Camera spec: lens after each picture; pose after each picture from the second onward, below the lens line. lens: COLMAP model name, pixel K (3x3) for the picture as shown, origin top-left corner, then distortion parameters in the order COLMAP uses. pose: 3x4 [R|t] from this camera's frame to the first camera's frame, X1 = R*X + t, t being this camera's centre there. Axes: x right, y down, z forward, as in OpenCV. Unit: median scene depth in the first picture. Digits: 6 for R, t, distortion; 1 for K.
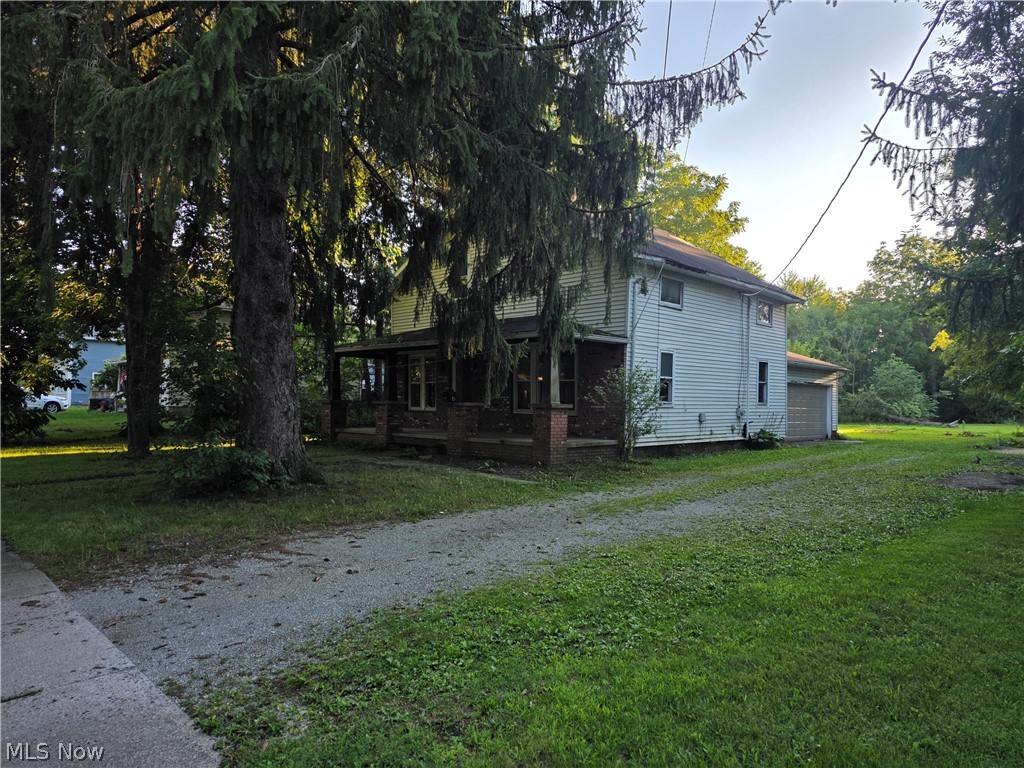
lens RADIAL K [[676.9, 0, 511.4], [0, 676.9, 399.3], [0, 0, 1]] dist [0.069769, -0.053703]
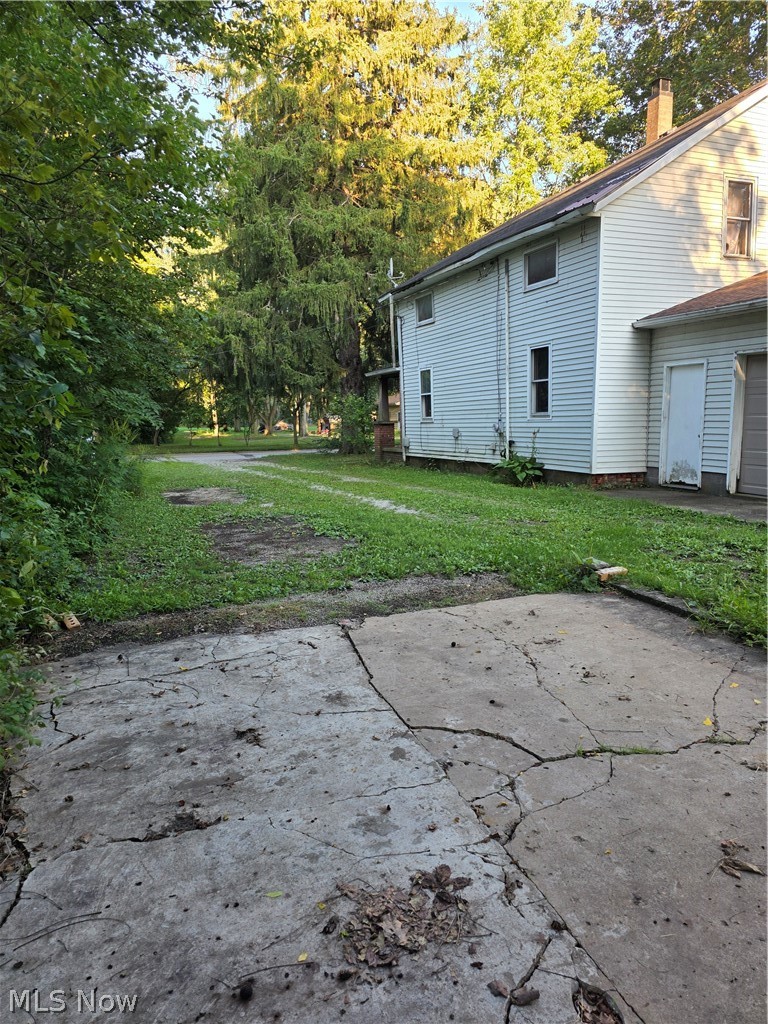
lens RADIAL K [[676.9, 0, 398.2], [0, 676.9, 515.0], [0, 0, 1]] dist [0.069769, -0.053703]
pose [[-0.374584, 0.155861, -0.913999, 1.166616], [0.063879, 0.987766, 0.142261, 0.000831], [0.924990, -0.005097, -0.379957, 1.274462]]
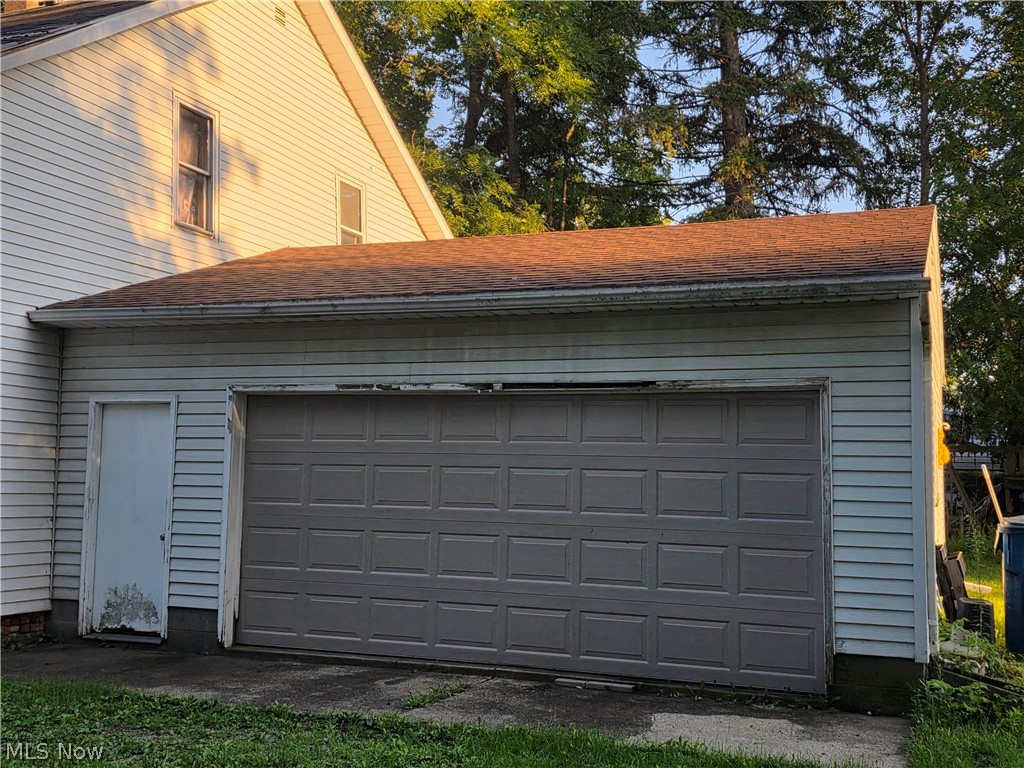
lens RADIAL K [[1153.7, 0, 486.5], [0, 1153.7, 379.1], [0, 0, 1]] dist [0.065542, -0.001794]
pose [[0.402885, -0.057807, -0.913423, 1.060774], [0.018189, 0.998312, -0.055156, -0.005550], [0.915070, 0.005608, 0.403257, 1.213154]]
